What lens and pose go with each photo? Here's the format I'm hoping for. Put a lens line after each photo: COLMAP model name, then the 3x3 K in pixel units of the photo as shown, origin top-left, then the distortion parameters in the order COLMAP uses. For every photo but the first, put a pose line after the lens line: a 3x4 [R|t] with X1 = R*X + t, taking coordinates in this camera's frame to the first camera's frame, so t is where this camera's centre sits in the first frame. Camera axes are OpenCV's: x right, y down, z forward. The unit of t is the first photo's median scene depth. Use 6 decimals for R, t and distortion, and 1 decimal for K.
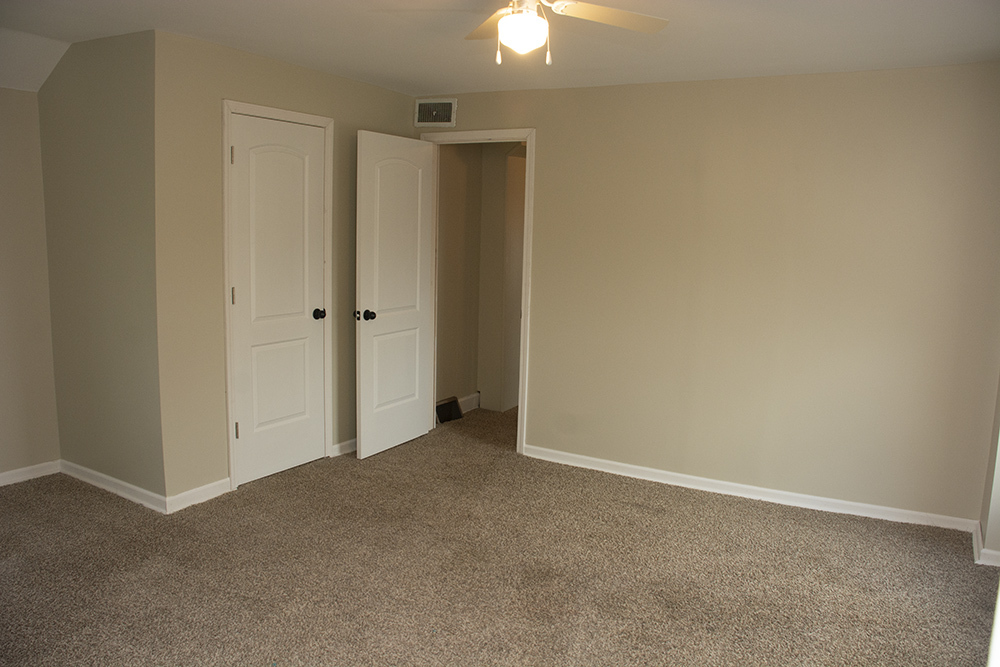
lens RADIAL K [[787.9, 0, 499.7], [0, 787.9, 334.2], [0, 0, 1]] dist [-0.133287, 0.089394]
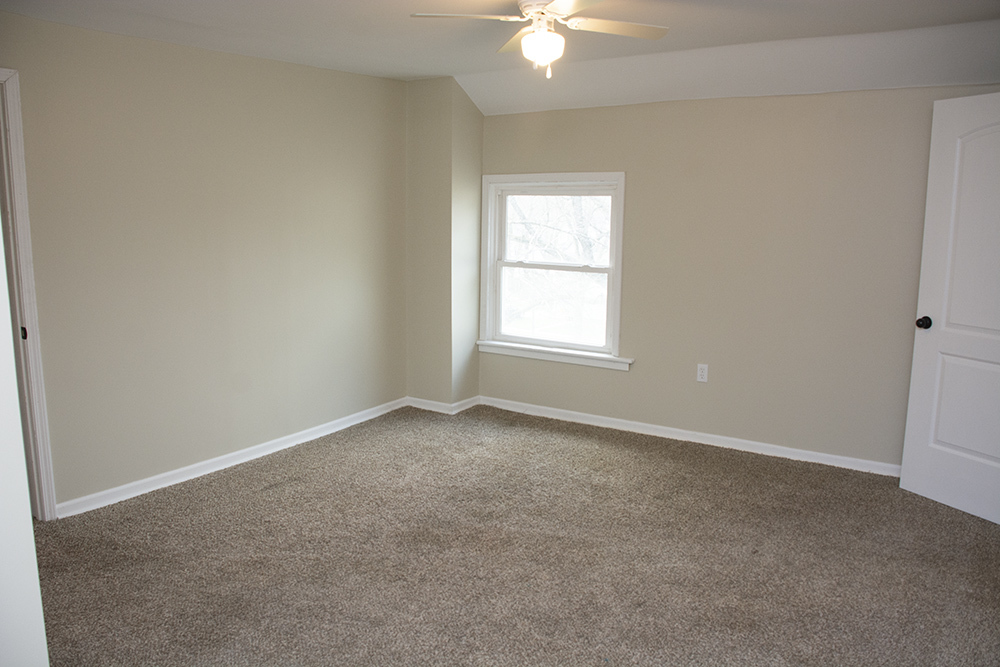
lens RADIAL K [[787.9, 0, 499.8], [0, 787.9, 333.8], [0, 0, 1]] dist [-0.133287, 0.089394]
pose [[0.066468, -0.195619, 0.978425, -0.762721], [0.129403, 0.974002, 0.185944, -0.120580], [-0.989362, 0.114252, 0.090054, 0.627527]]
